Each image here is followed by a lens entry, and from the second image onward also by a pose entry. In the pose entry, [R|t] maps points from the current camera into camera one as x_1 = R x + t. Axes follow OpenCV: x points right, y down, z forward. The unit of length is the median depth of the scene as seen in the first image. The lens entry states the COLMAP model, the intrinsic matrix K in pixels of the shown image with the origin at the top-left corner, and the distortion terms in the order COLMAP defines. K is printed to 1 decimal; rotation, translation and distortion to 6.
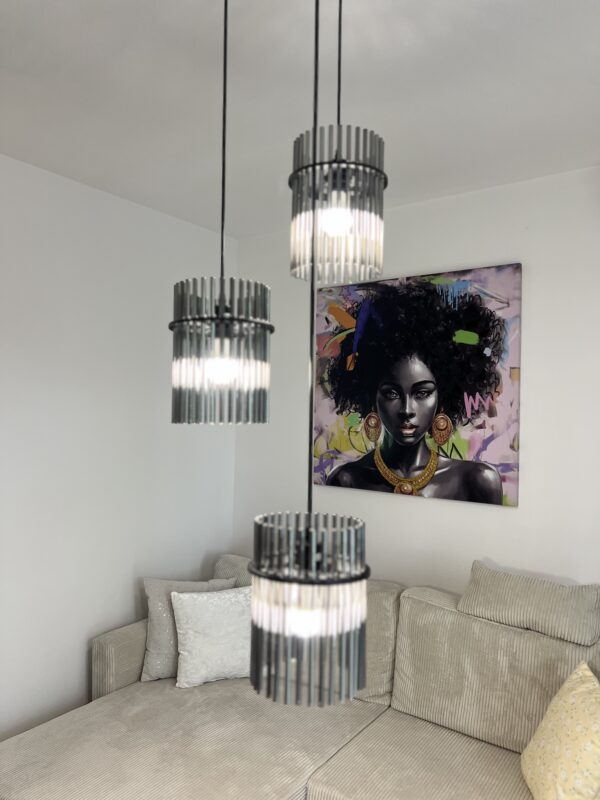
lens RADIAL K [[599.7, 0, 300.0], [0, 599.7, 400.0], [0, 0, 1]] dist [0.014712, -0.007087]
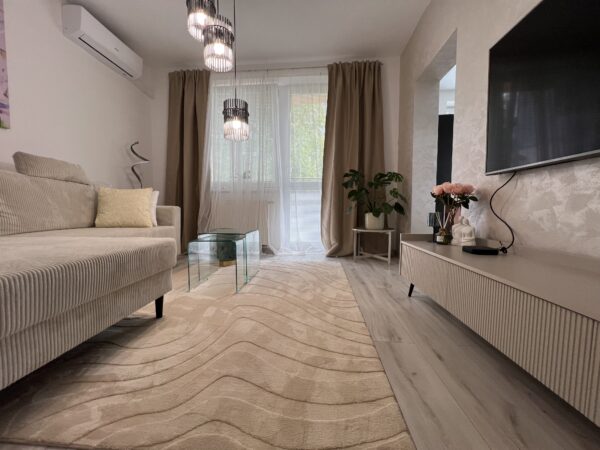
lens RADIAL K [[238.0, 0, 300.0], [0, 238.0, 225.0], [0, 0, 1]] dist [0.000082, 0.000134]
pose [[-0.537787, -0.067888, 0.840343, -0.690046], [-0.006251, 0.997046, 0.076547, 0.372462], [-0.843057, 0.035913, -0.536623, 0.584574]]
